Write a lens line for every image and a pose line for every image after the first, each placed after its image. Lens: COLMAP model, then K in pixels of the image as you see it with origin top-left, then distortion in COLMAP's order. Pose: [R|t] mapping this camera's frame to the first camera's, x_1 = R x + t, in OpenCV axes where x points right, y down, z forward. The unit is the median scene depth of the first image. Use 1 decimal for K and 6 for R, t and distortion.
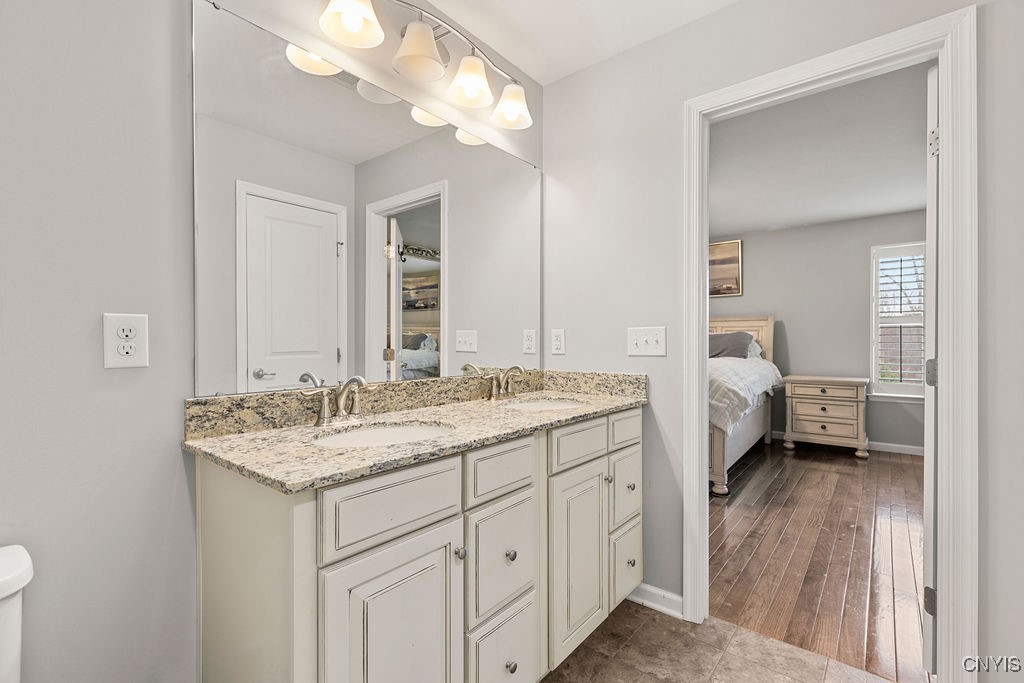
lens RADIAL K [[459.6, 0, 511.1], [0, 459.6, 344.3], [0, 0, 1]] dist [0.007065, -0.001390]
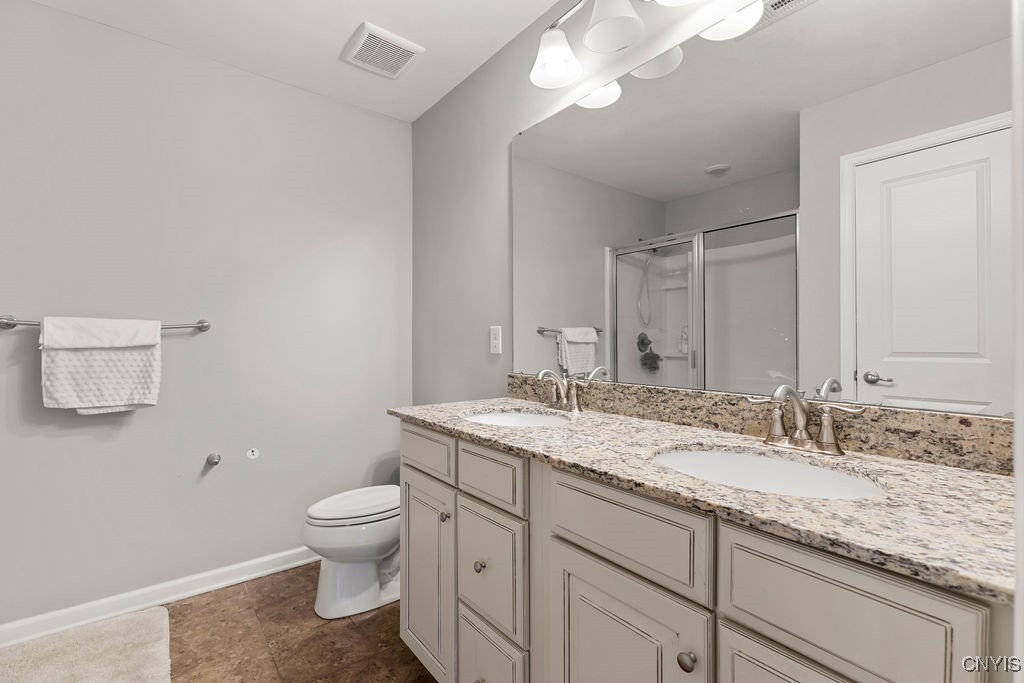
lens RADIAL K [[459.6, 0, 511.1], [0, 459.6, 340.6], [0, 0, 1]] dist [0.007065, -0.001390]
pose [[-0.216363, 0.002706, -0.976309, 0.710700], [-0.002073, 0.999993, 0.003231, -0.007627], [0.976311, 0.002723, -0.216356, 0.990469]]
